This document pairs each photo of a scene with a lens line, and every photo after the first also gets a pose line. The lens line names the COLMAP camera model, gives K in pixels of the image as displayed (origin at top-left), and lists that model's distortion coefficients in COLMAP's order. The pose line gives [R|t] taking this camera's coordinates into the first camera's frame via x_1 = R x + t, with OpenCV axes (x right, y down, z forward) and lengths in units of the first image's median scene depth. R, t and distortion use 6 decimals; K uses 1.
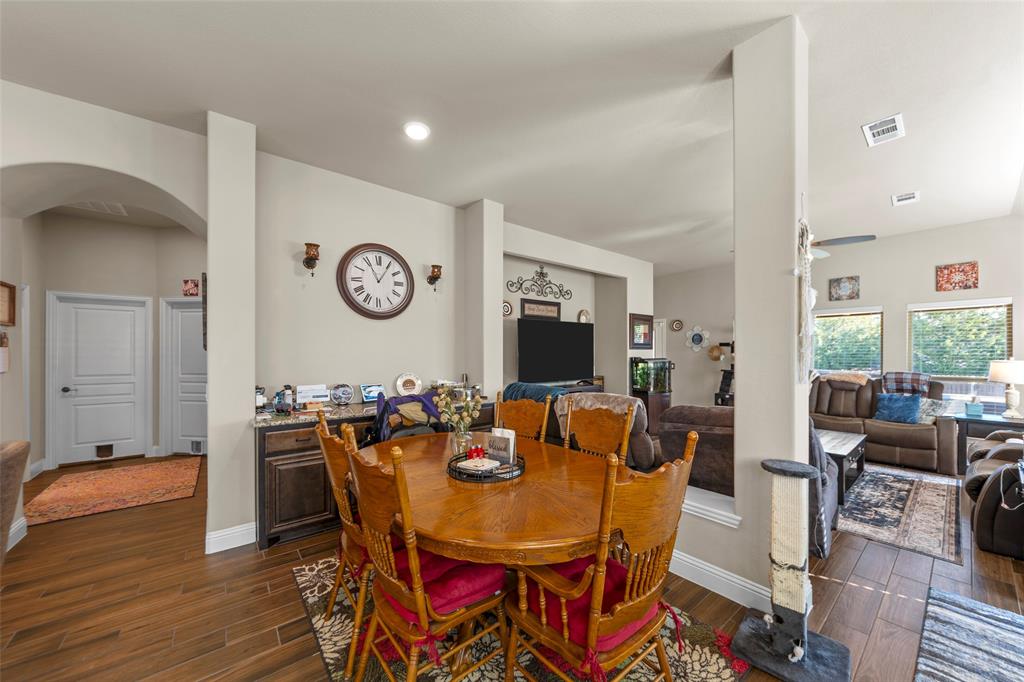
lens RADIAL K [[368.9, 0, 514.7], [0, 368.9, 354.6], [0, 0, 1]] dist [-0.002882, 0.000093]
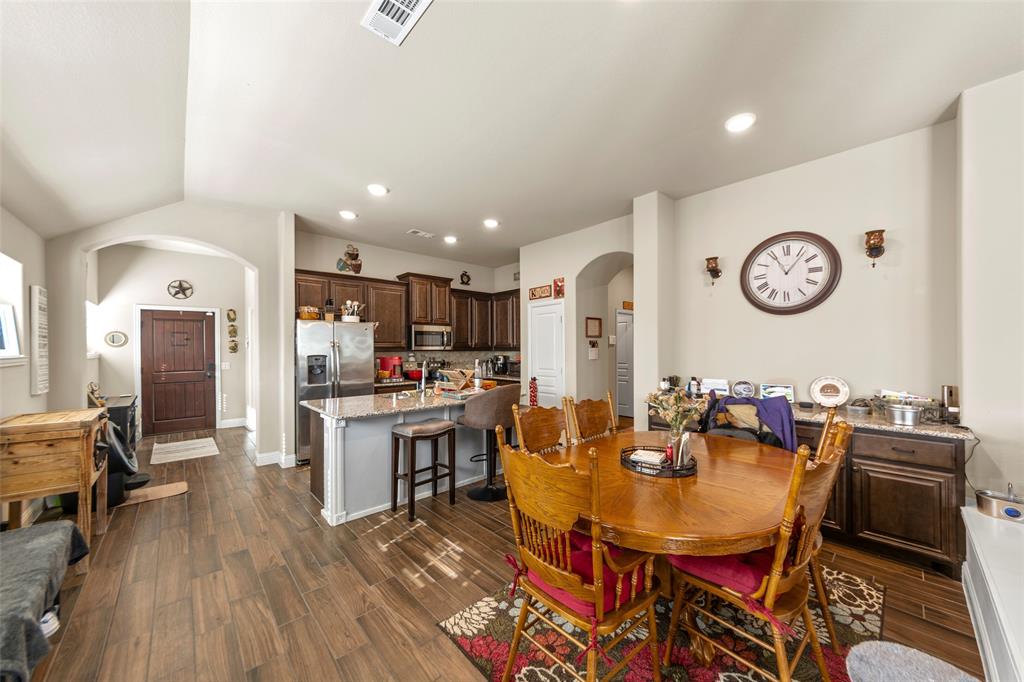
lens RADIAL K [[367.4, 0, 514.2], [0, 367.4, 348.7], [0, 0, 1]] dist [-0.002724, -0.000350]
pose [[0.062970, 0.002835, -0.998011, 0.392767], [0.002577, 0.999992, 0.003003, -0.012569], [0.998012, -0.002761, 0.062962, 0.212789]]
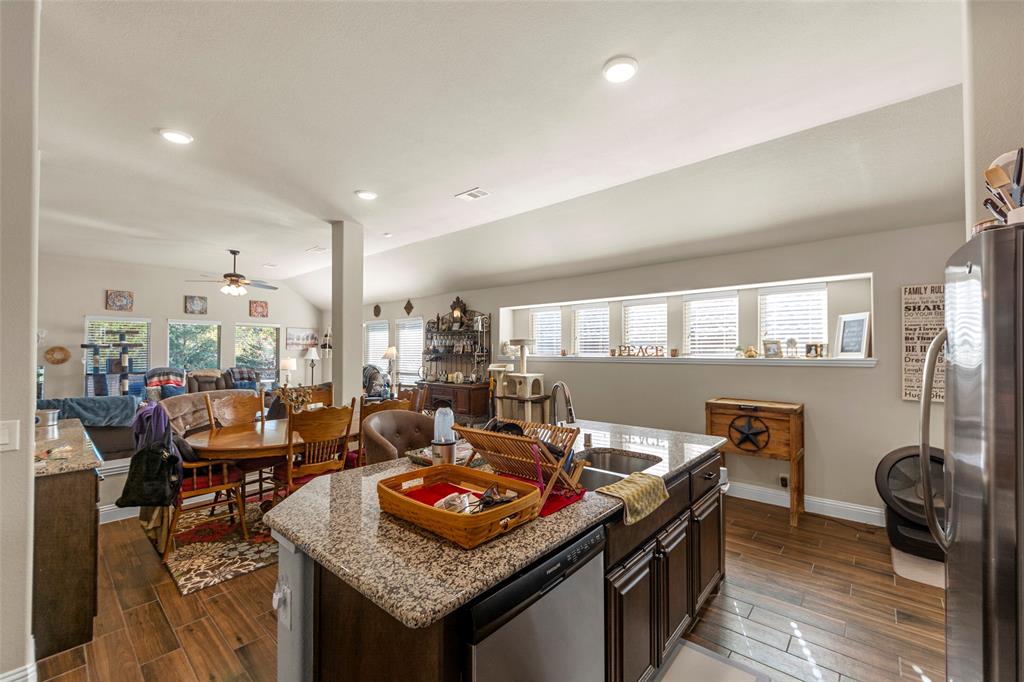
lens RADIAL K [[418.6, 0, 517.9], [0, 418.6, 342.2], [0, 0, 1]] dist [-0.001622, -0.000649]
pose [[-0.173982, 0.020520, 0.984535, -0.914705], [0.004244, 0.999789, -0.020088, -0.017142], [-0.984740, 0.000684, -0.174032, 0.176084]]
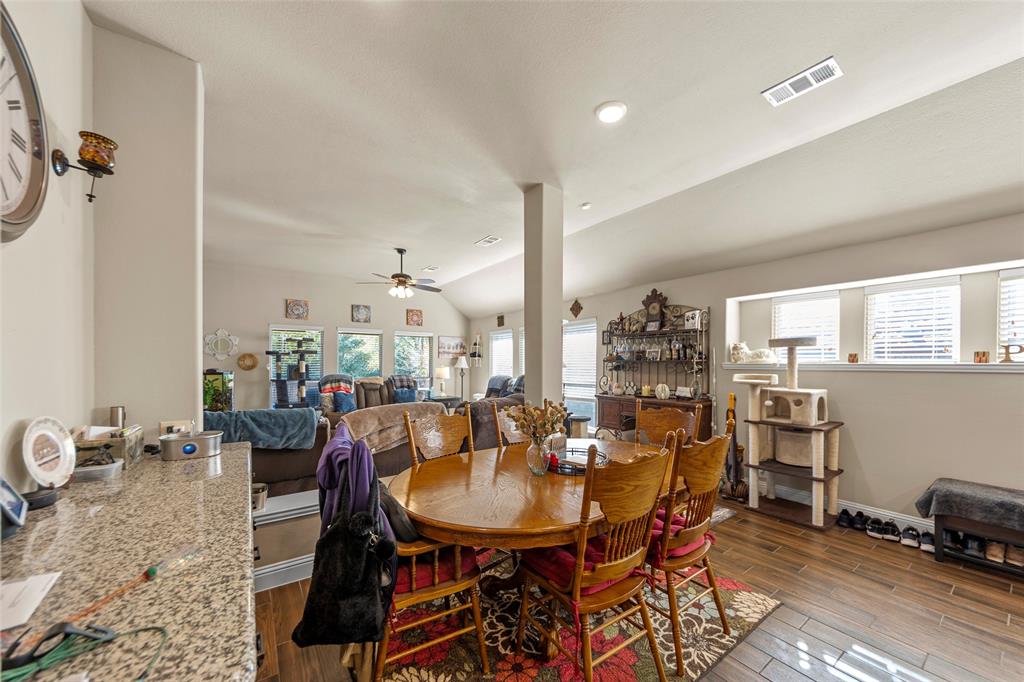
lens RADIAL K [[373.5, 0, 517.8], [0, 373.5, 363.4], [0, 0, 1]] dist [0.011585, -0.000093]
pose [[0.056997, 0.000322, 0.998374, -0.504832], [0.000417, 1.000000, -0.000346, -0.000001], [-0.998374, 0.000436, 0.056997, 0.446912]]
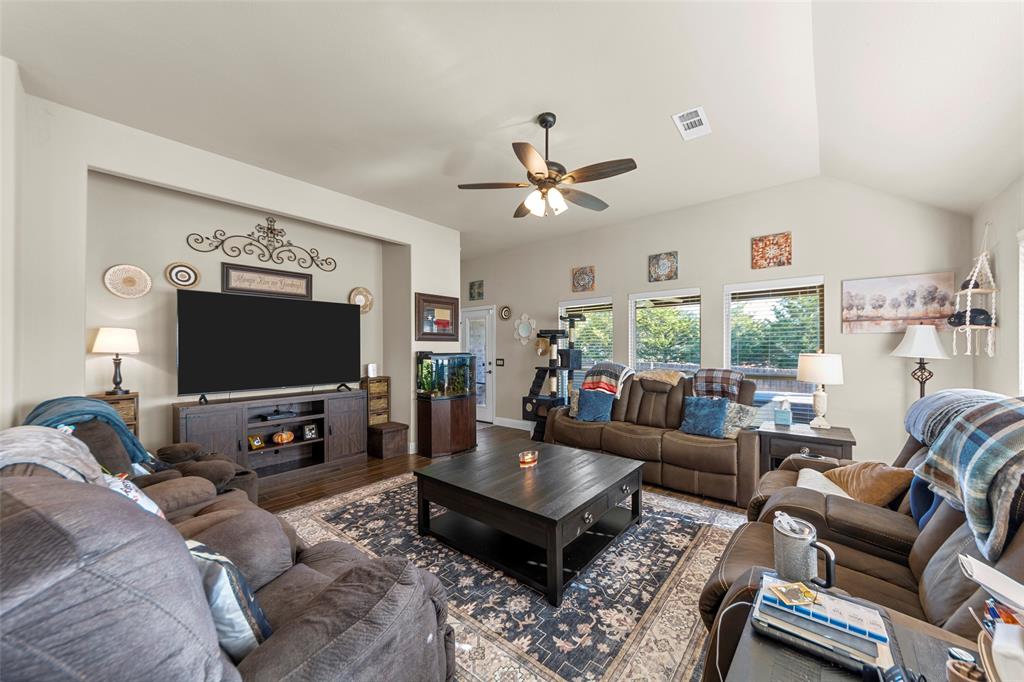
lens RADIAL K [[367.4, 0, 514.2], [0, 367.4, 348.7], [0, 0, 1]] dist [-0.002724, -0.000350]
pose [[0.982676, -0.000289, 0.185331, 0.514755], [0.001269, 0.999986, -0.005170, 0.008162], [-0.185326, 0.005315, 0.982663, 0.321618]]
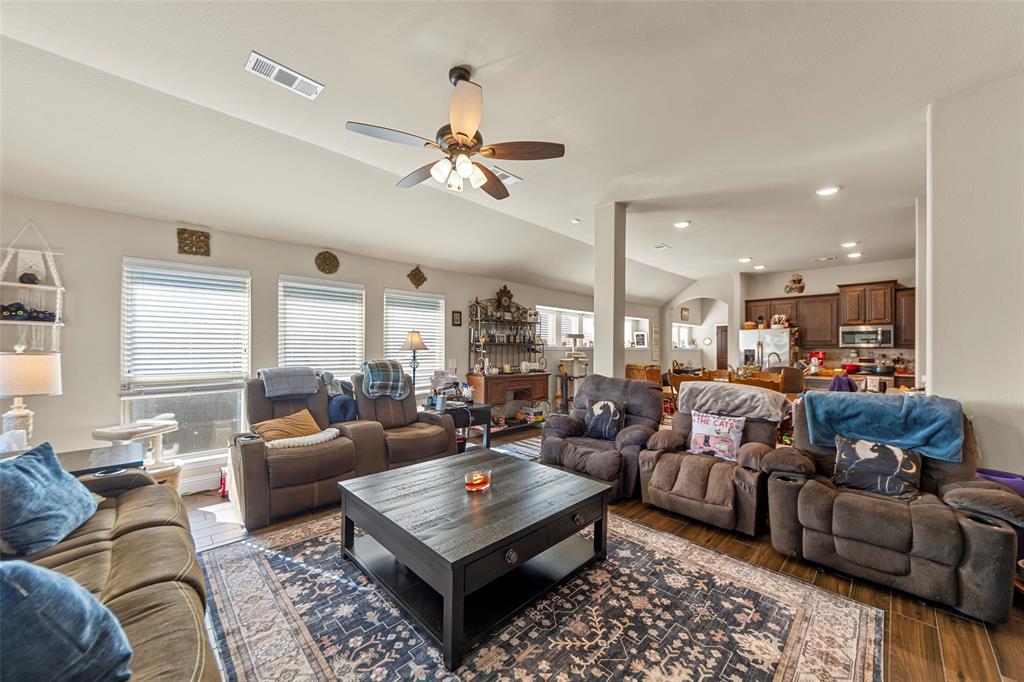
lens RADIAL K [[382.0, 0, 518.8], [0, 382.0, 346.6], [0, 0, 1]] dist [0.010635, -0.000117]
pose [[-0.994629, -0.006198, -0.103323, 0.649572], [-0.005795, 0.999974, -0.004206, 0.007741], [0.103346, -0.003585, -0.994639, 1.432545]]
